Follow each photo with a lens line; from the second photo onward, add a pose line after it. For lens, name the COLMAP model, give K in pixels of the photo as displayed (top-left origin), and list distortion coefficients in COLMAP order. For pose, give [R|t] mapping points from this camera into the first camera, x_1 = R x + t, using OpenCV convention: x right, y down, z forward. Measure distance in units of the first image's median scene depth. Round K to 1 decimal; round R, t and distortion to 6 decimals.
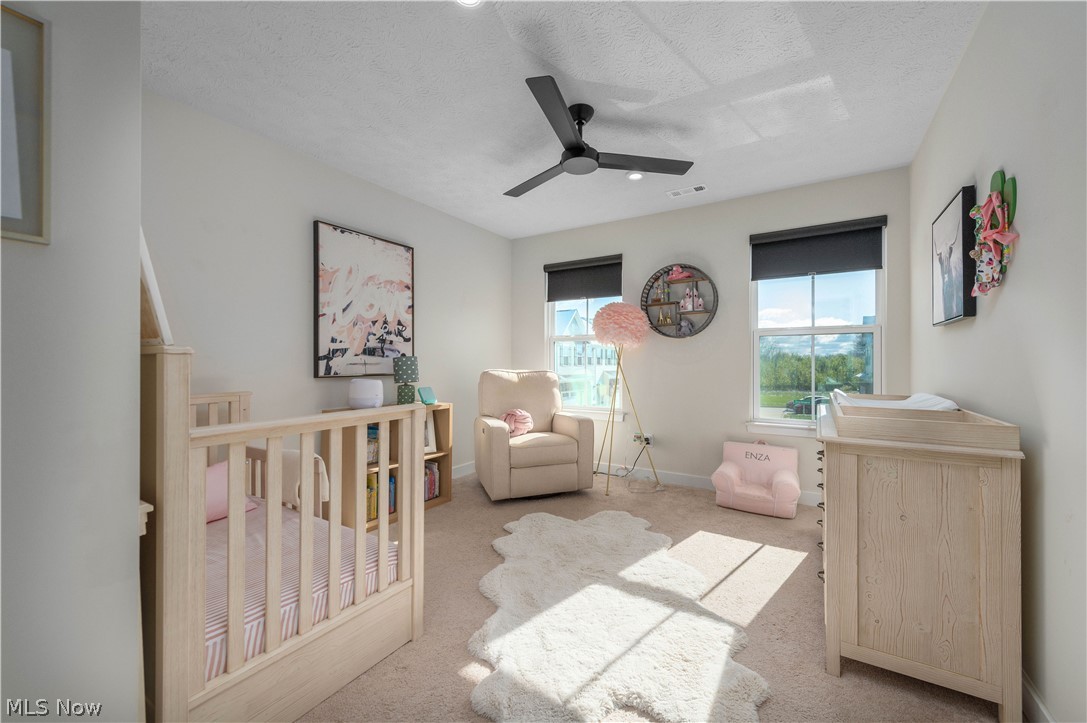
lens RADIAL K [[423.6, 0, 559.2], [0, 423.6, 359.1], [0, 0, 1]] dist [0.003054, 0.000010]
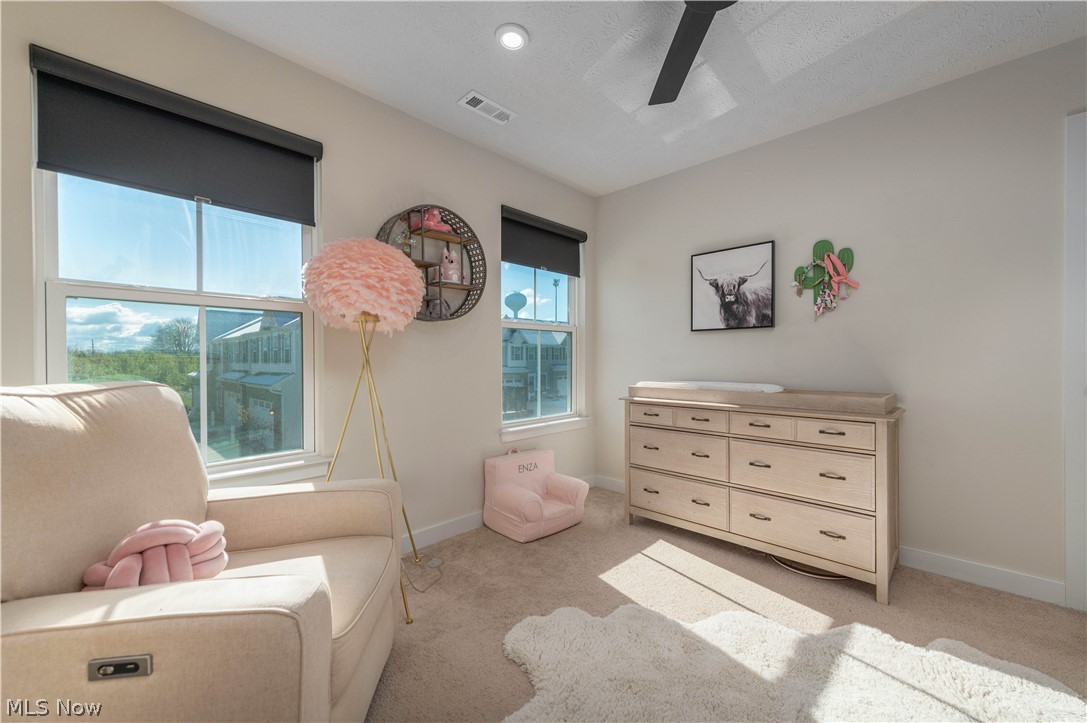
lens RADIAL K [[423.6, 0, 559.2], [0, 423.6, 359.1], [0, 0, 1]] dist [0.003054, 0.000010]
pose [[0.205542, -0.001234, 0.978648, -0.369177], [-0.004958, 0.999985, 0.002303, 0.008967], [-0.978636, -0.005326, 0.205533, 0.788822]]
